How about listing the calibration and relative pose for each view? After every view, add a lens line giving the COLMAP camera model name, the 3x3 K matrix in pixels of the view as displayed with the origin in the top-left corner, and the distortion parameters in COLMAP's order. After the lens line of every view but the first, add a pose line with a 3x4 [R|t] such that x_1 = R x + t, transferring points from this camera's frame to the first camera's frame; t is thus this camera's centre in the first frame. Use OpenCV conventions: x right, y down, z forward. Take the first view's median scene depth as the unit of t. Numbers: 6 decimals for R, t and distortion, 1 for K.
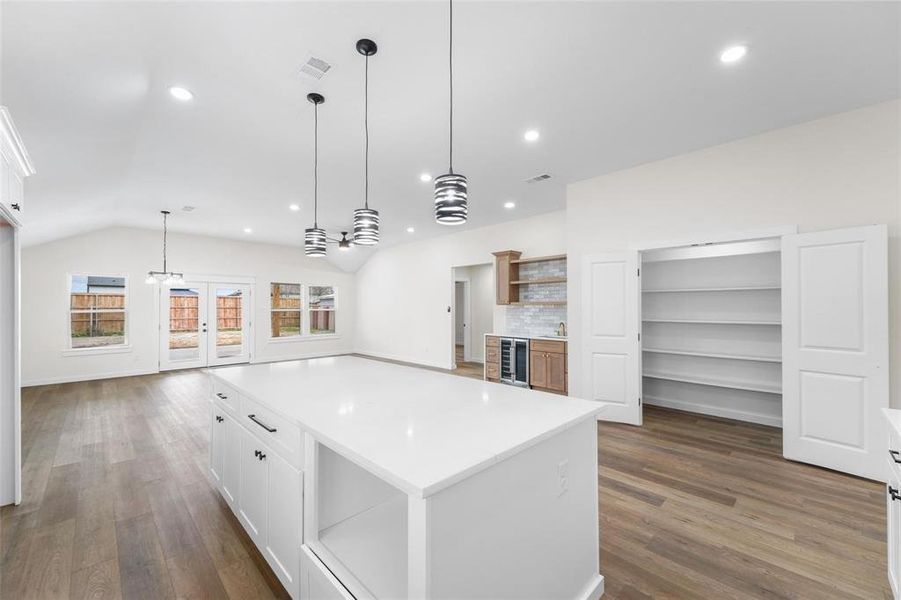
lens RADIAL K [[357.5, 0, 442.9], [0, 357.5, 301.8], [0, 0, 1]] dist [0.008977, -0.001150]
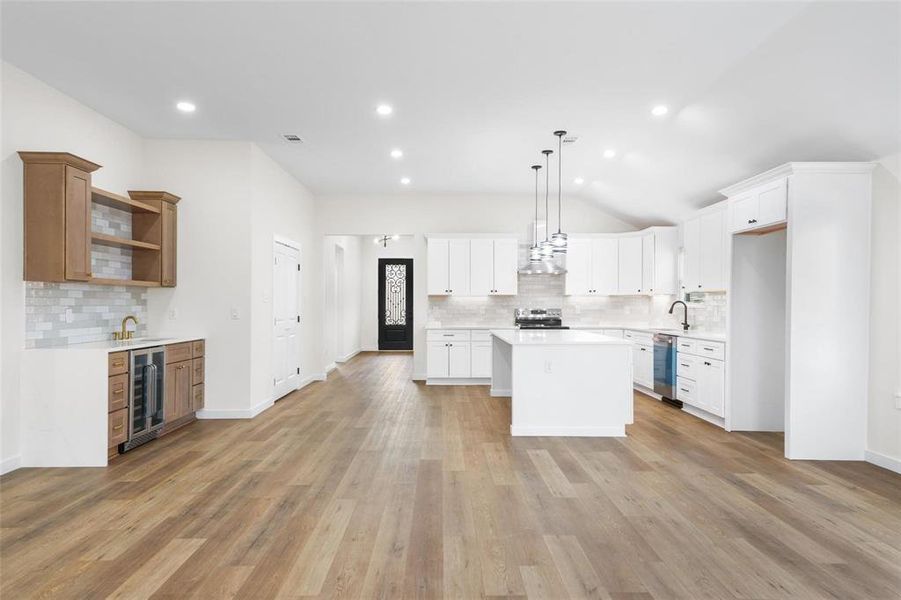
lens RADIAL K [[576.7, 0, 445.1], [0, 576.7, 305.9], [0, 0, 1]] dist [0.045847, 0.000426]
pose [[-0.724600, -0.005426, 0.689148, -0.665046], [-0.012754, 0.999903, -0.005537, 0.037057], [-0.689052, -0.012802, -0.724599, 1.244363]]
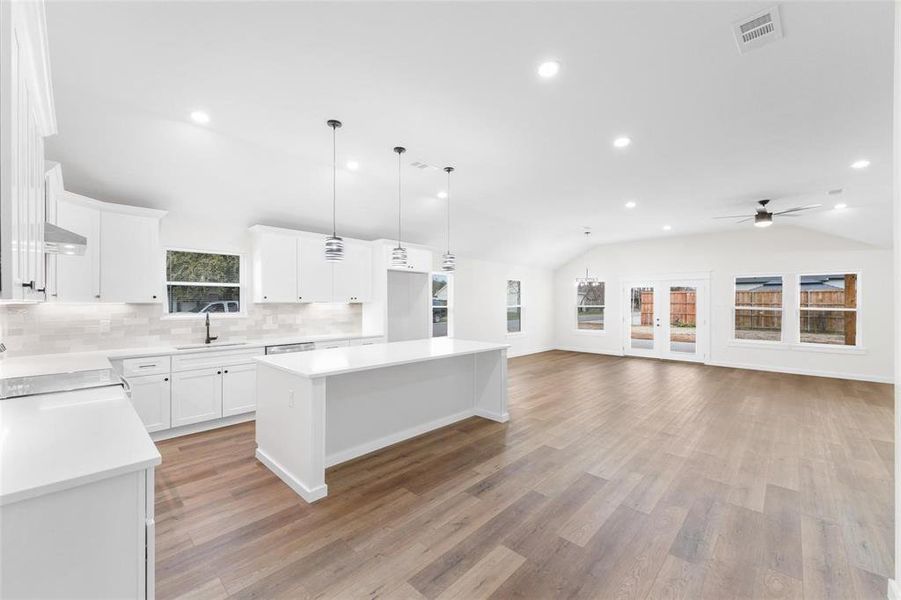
lens RADIAL K [[357.5, 0, 447.3], [0, 357.5, 301.9], [0, 0, 1]] dist [0.008977, -0.001150]
pose [[0.037382, -0.001679, -0.999300, 0.518707], [0.013599, 0.999907, -0.001172, 0.002606], [0.999209, -0.013546, 0.037401, 0.413115]]
